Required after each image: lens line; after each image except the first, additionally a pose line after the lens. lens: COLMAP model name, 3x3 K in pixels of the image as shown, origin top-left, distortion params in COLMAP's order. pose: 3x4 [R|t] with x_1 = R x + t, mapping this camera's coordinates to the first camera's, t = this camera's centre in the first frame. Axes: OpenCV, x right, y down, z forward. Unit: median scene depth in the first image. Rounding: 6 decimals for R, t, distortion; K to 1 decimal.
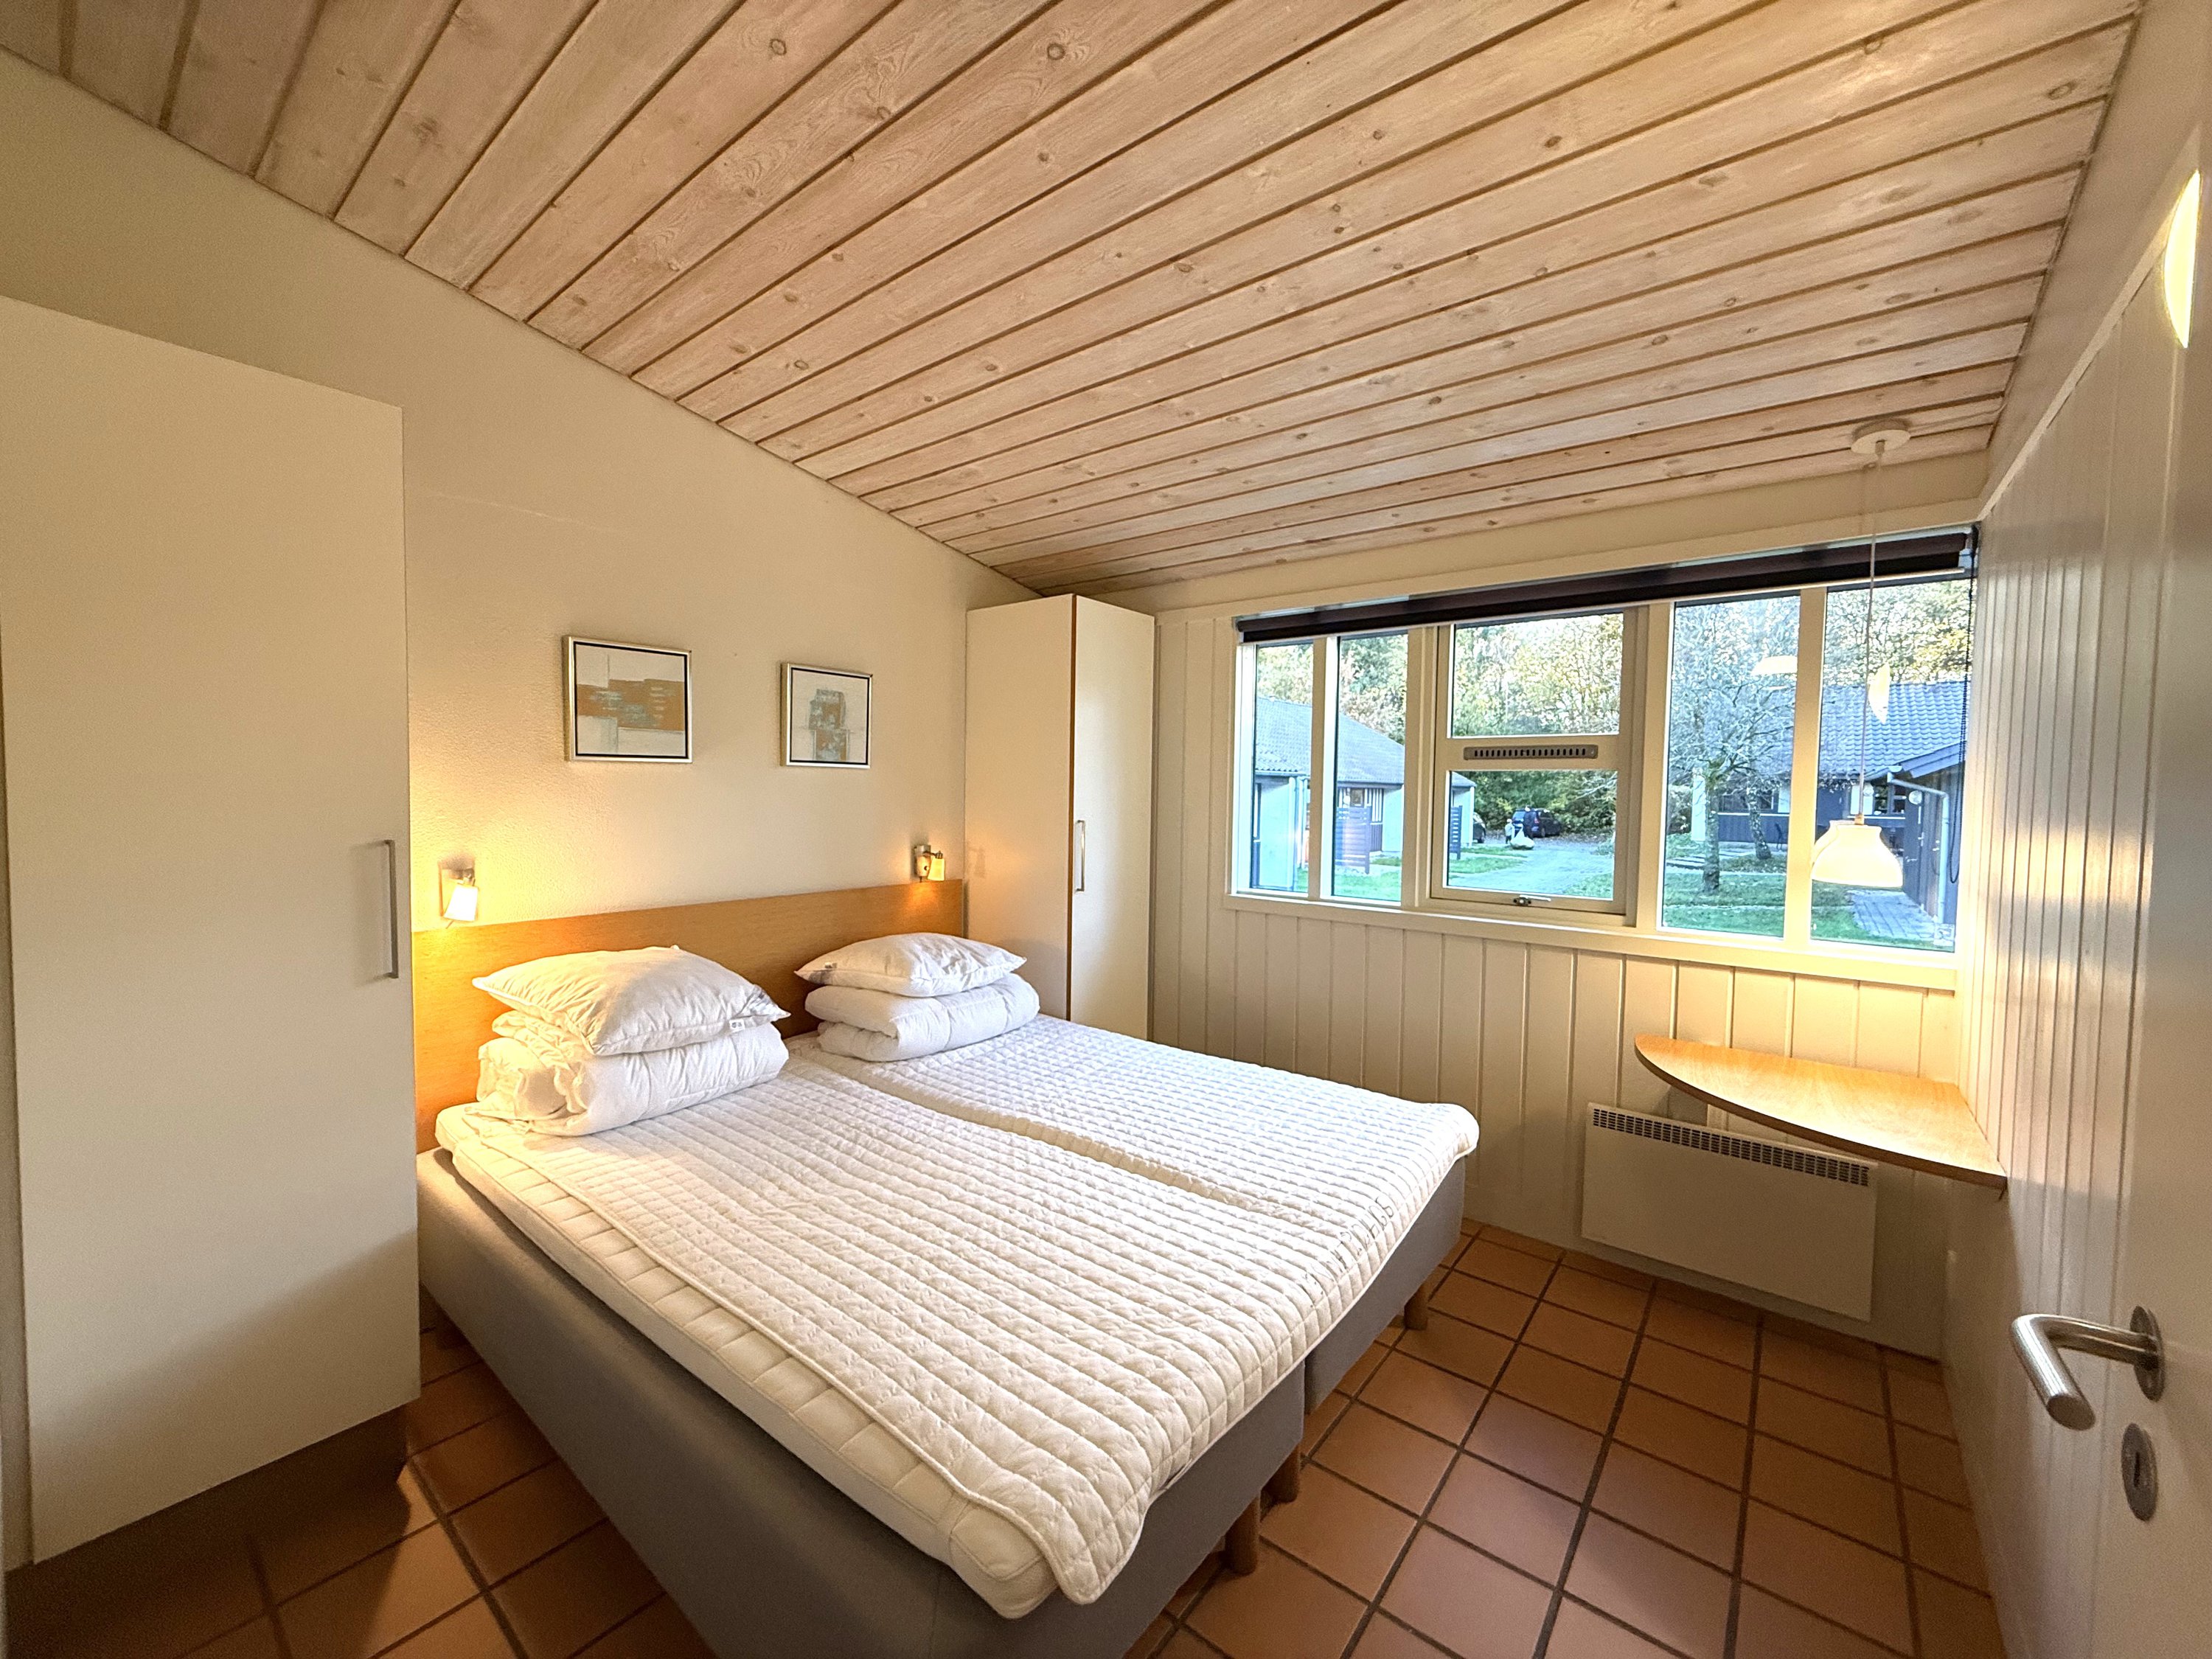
lens RADIAL K [[877.2, 0, 1099.9], [0, 877.2, 828.7], [0, 0, 1]] dist [-0.010178, 0.000041]
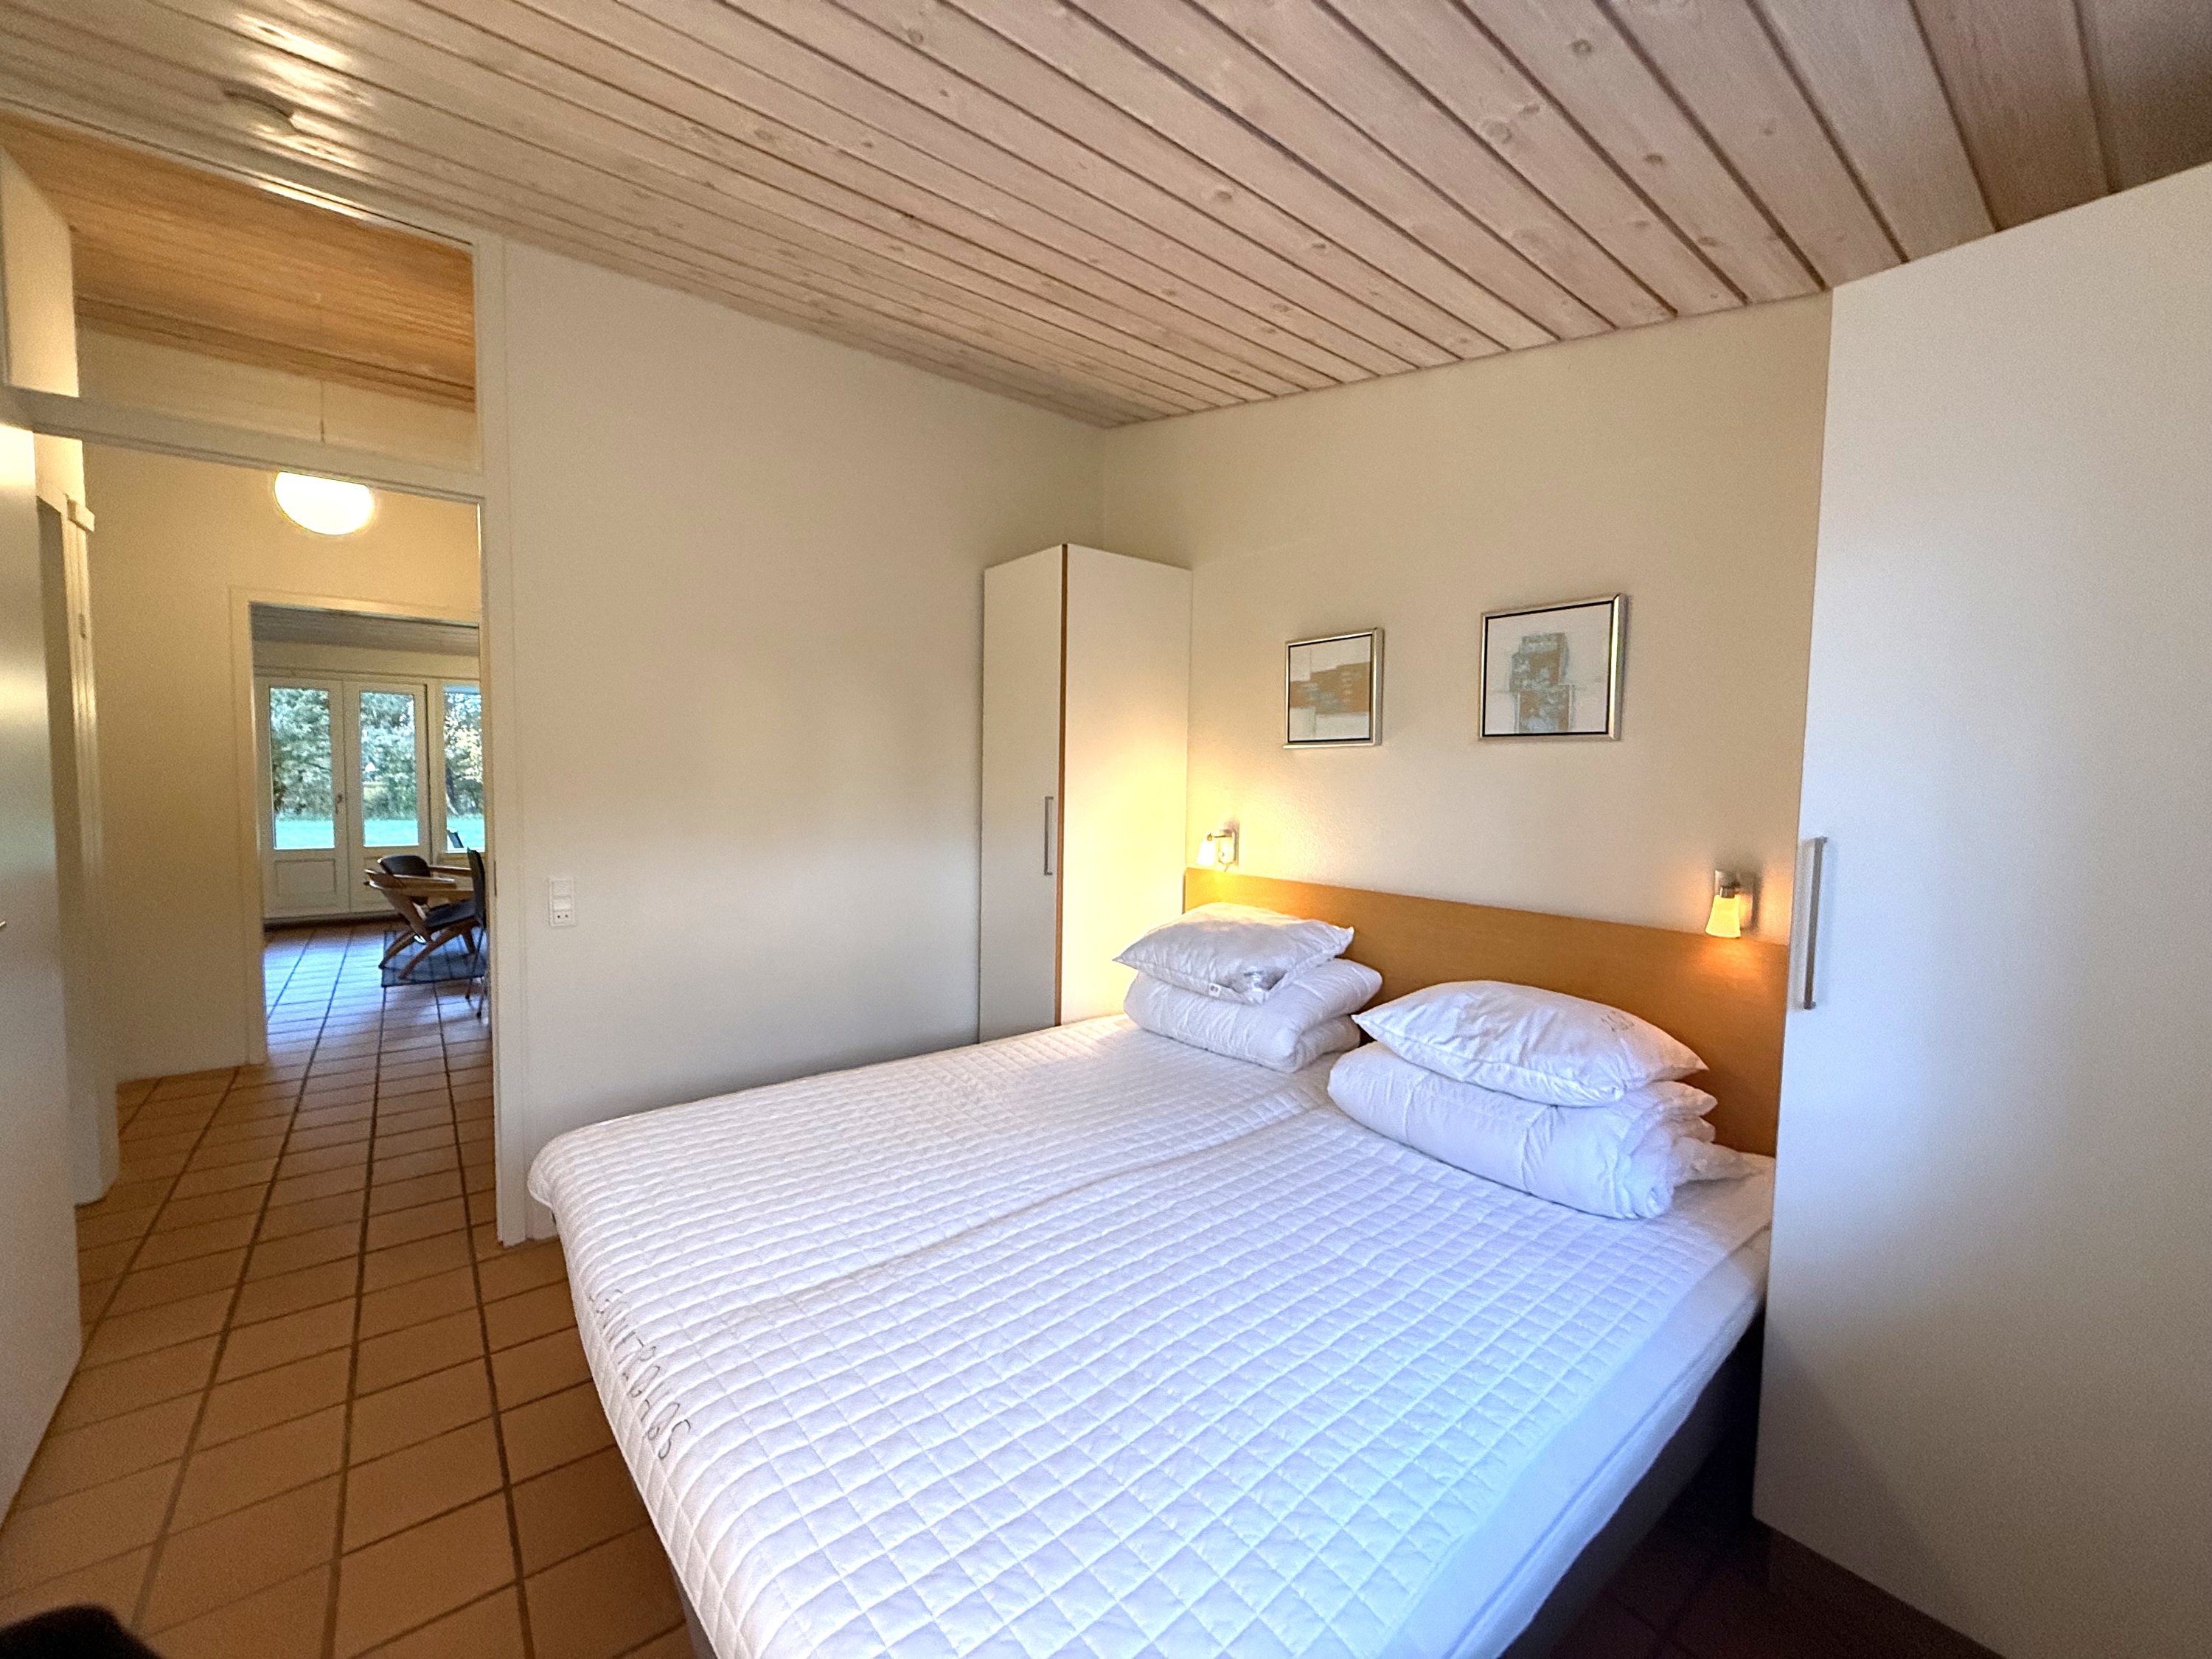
lens RADIAL K [[877.2, 0, 1097.6], [0, 877.2, 827.3], [0, 0, 1]] dist [-0.010178, 0.000041]
pose [[-0.219625, 0.051805, -0.974208, 0.500451], [-0.050096, 0.996673, 0.064293, -0.027461], [0.974297, 0.062924, -0.216300, 0.830287]]
